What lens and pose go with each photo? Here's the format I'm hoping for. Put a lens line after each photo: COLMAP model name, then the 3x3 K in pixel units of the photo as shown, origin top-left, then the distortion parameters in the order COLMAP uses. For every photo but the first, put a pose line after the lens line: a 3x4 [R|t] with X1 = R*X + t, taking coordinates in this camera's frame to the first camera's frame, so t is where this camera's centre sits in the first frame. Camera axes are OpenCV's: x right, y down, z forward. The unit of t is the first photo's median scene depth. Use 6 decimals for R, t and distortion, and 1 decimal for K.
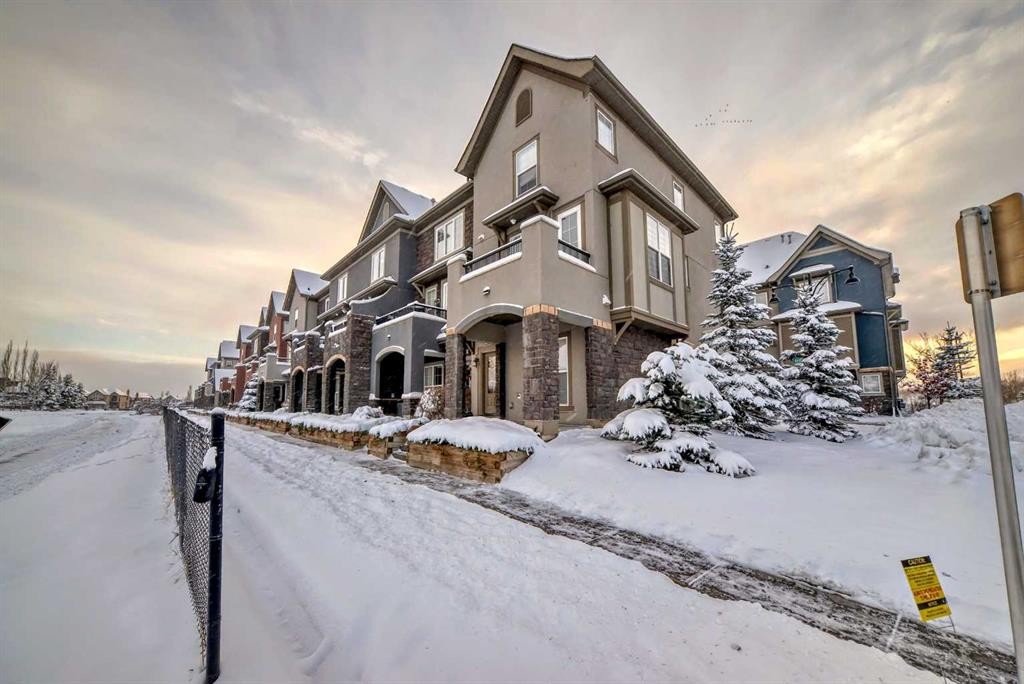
lens RADIAL K [[376.2, 0, 515.2], [0, 376.2, 359.6], [0, 0, 1]] dist [-0.020416, 0.000117]
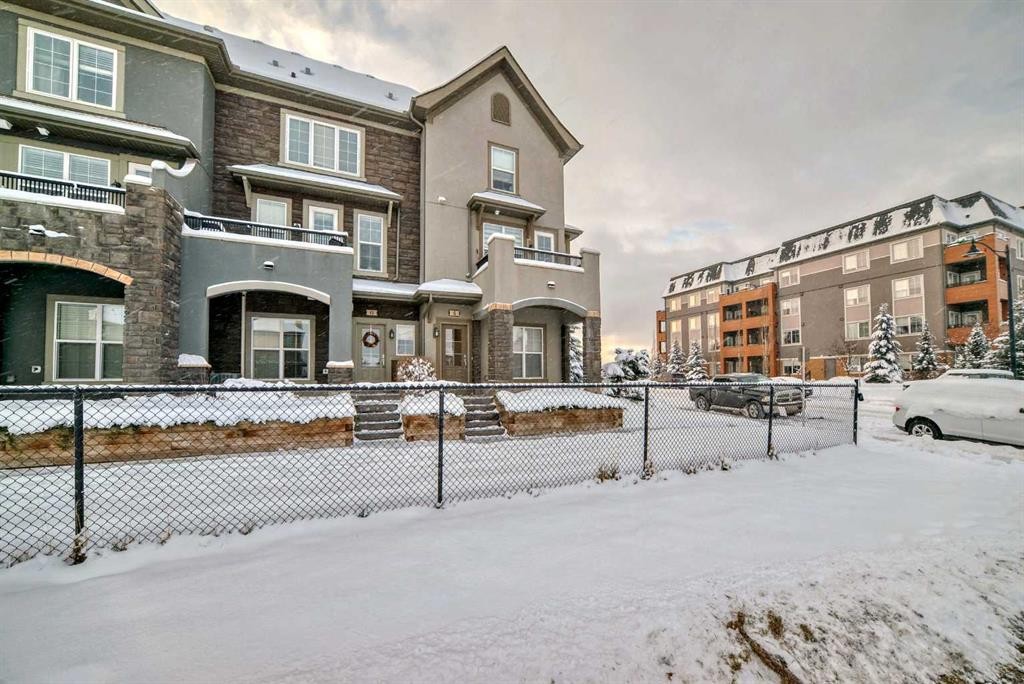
lens RADIAL K [[376.2, 0, 515.2], [0, 376.2, 359.6], [0, 0, 1]] dist [-0.020416, 0.000117]
pose [[0.340223, 0.050741, 0.938975, -0.996127], [-0.112403, 0.993578, -0.012964, 0.070231], [-0.933603, -0.101133, 0.343741, 0.525494]]
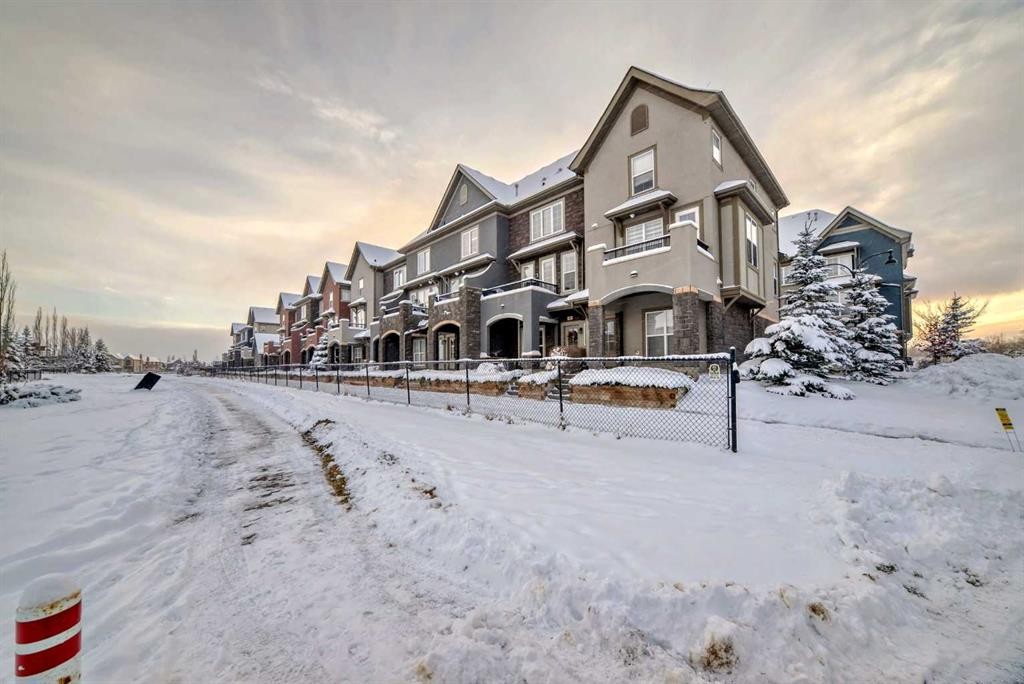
lens RADIAL K [[364.8, 0, 512.6], [0, 364.8, 349.4], [0, 0, 1]] dist [-0.017199, 0.000508]
pose [[0.999998, -0.001564, 0.001227, -0.409925], [0.001474, 0.997545, 0.070013, -0.003982], [-0.001333, -0.070012, 0.997545, -0.255041]]
